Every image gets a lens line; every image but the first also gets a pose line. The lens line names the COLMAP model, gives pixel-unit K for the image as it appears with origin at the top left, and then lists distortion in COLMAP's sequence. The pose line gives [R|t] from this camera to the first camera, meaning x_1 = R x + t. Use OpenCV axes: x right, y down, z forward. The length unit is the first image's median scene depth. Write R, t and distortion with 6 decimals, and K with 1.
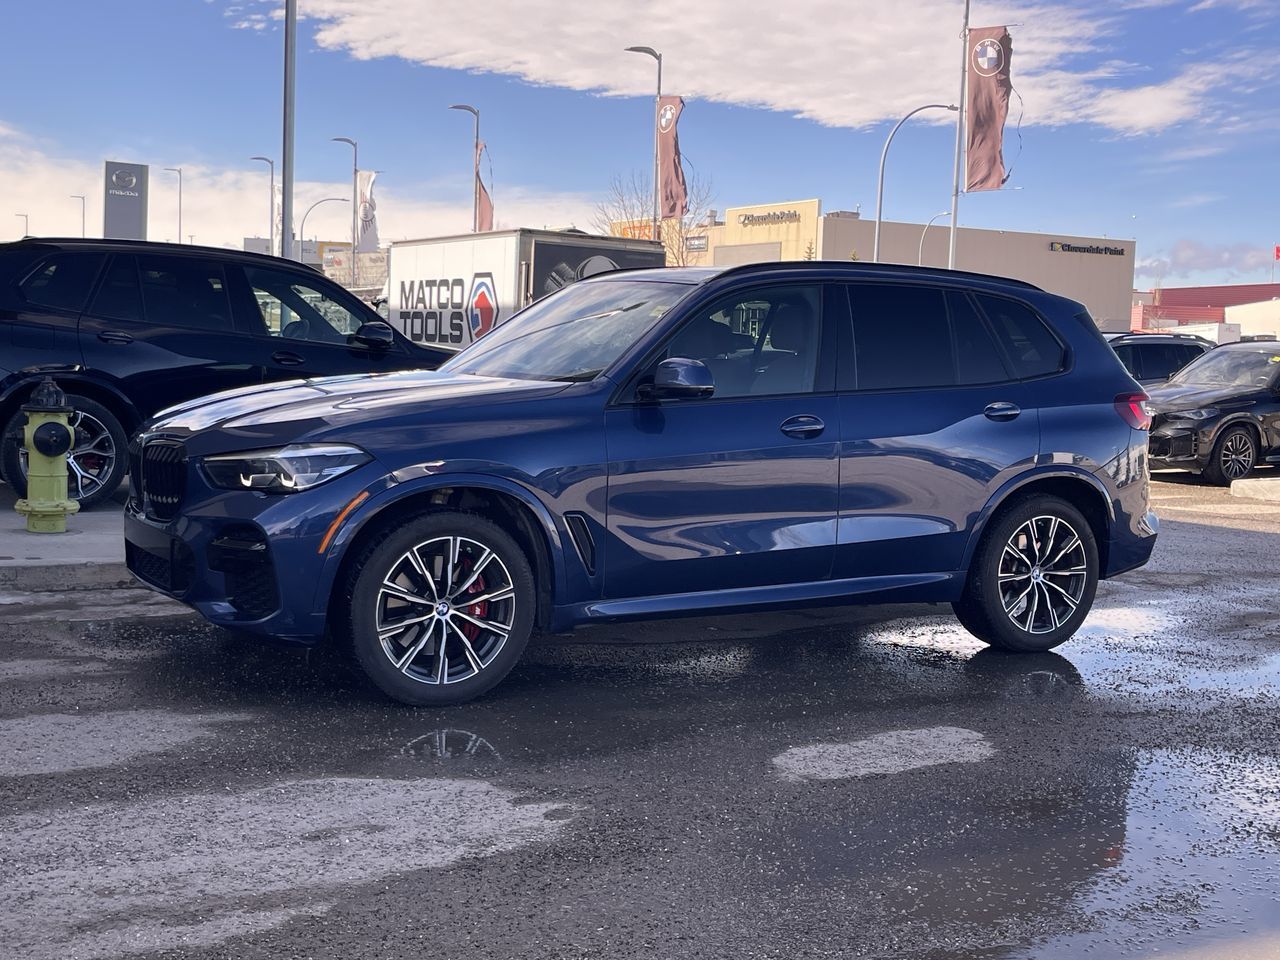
lens RADIAL K [[1560.7, 0, 637.4], [0, 1560.7, 536.6], [0, 0, 1]] dist [0.110375, -0.169339]
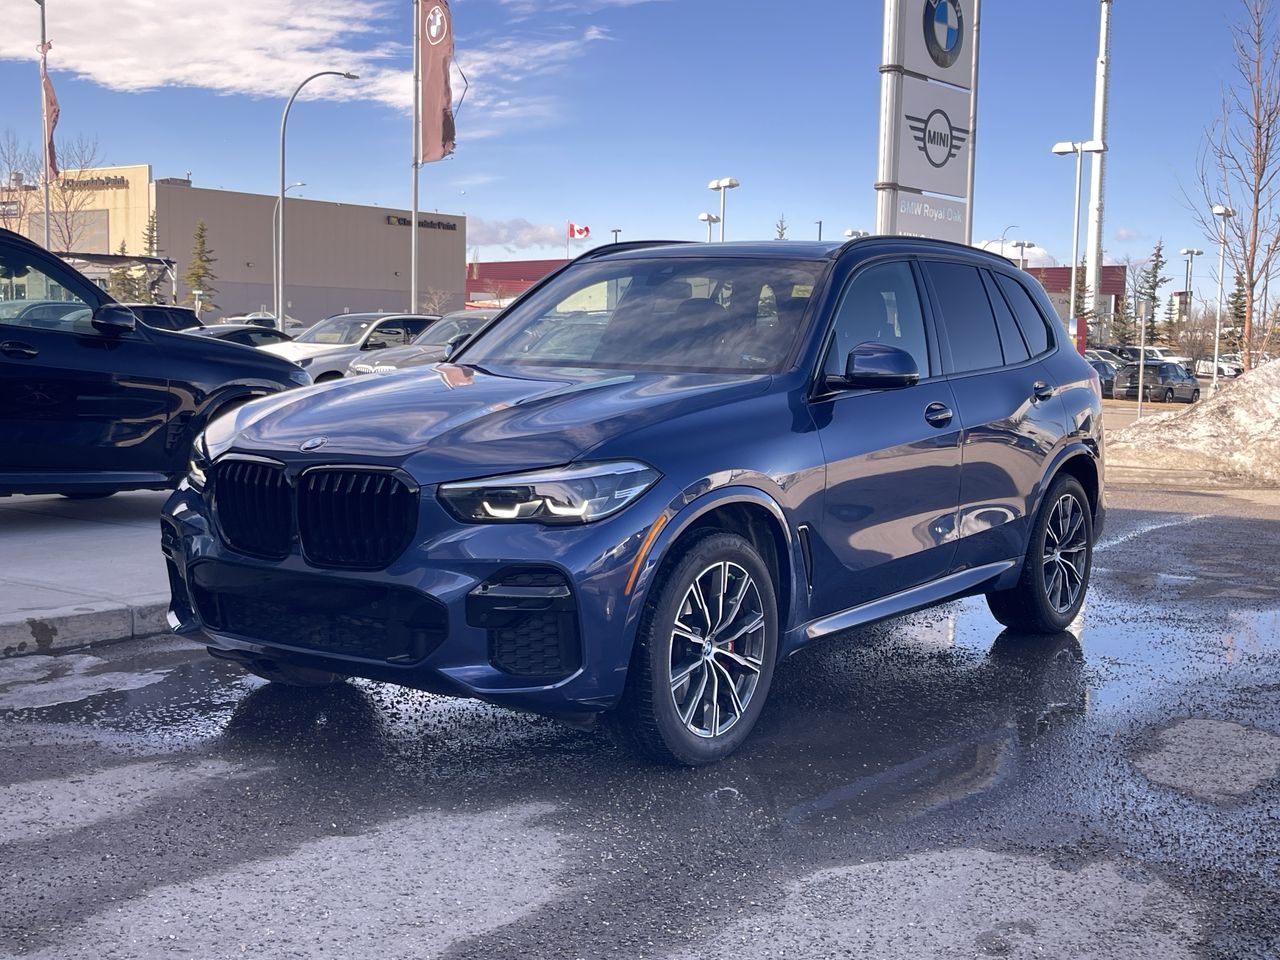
lens RADIAL K [[1579.4, 0, 640.0], [0, 1579.4, 480.0], [0, 0, 1]] dist [0.073949, -0.294265]
pose [[0.912367, -0.053326, 0.405885, -0.495641], [0.060847, 0.998131, -0.005638, -0.041264], [-0.404826, 0.029841, 0.913907, 0.227989]]
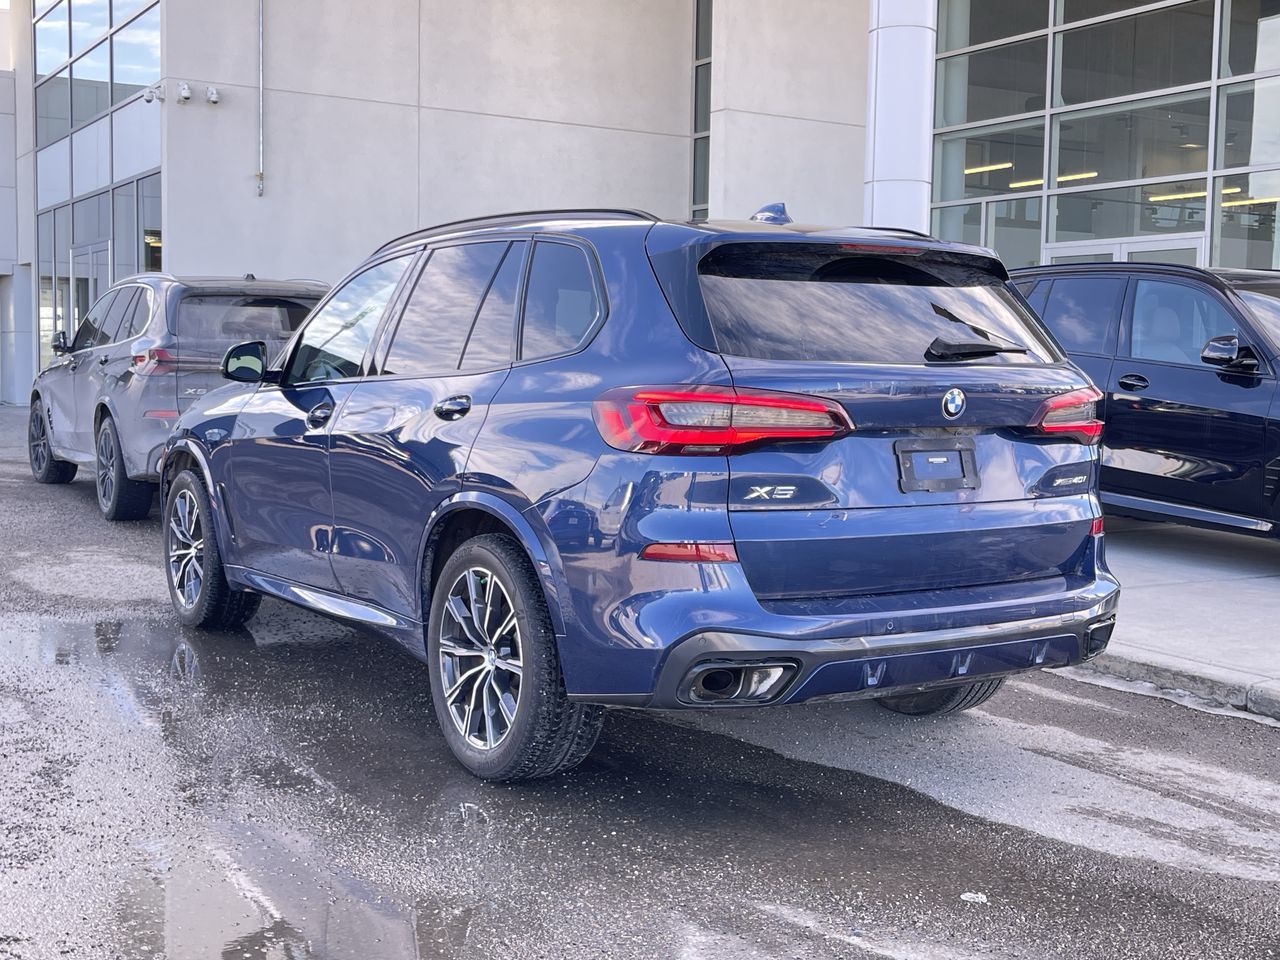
lens RADIAL K [[1552.3, 0, 657.9], [0, 1552.3, 468.0], [0, 0, 1]] dist [0.085305, -0.188553]
pose [[0.048275, 0.037895, -0.998115, 1.130467], [-0.132827, 0.990648, 0.031187, -0.105372], [0.989963, 0.131071, 0.052857, 1.280430]]
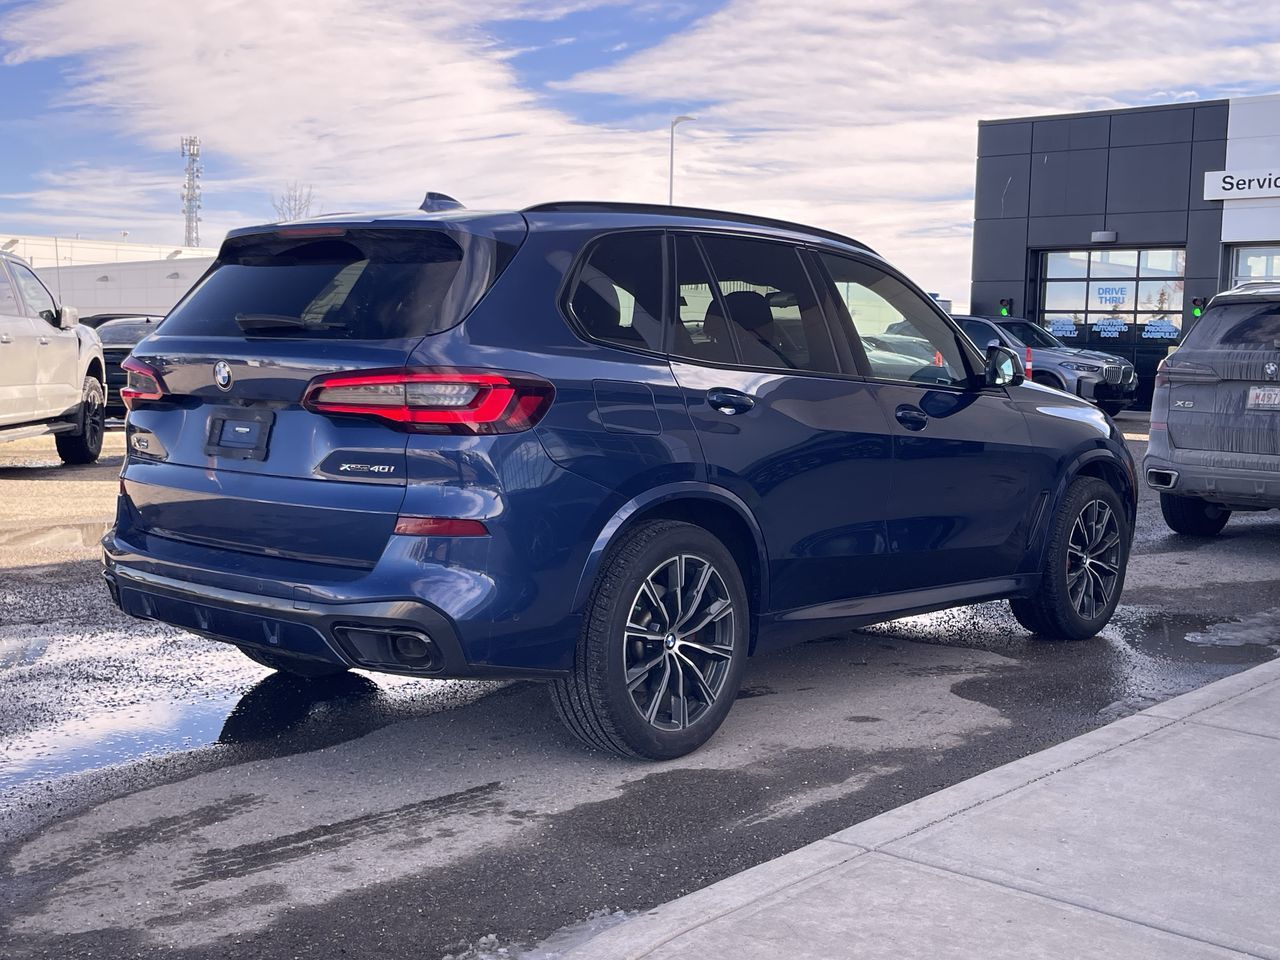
lens RADIAL K [[1552.6, 0, 640.0], [0, 1552.6, 480.0], [0, 0, 1]] dist [0.105978, -0.271336]
pose [[-0.943802, -0.030286, -0.329122, 0.449789], [-0.096026, 0.977965, 0.185374, -0.247510], [0.316256, 0.206561, -0.925913, 2.272418]]
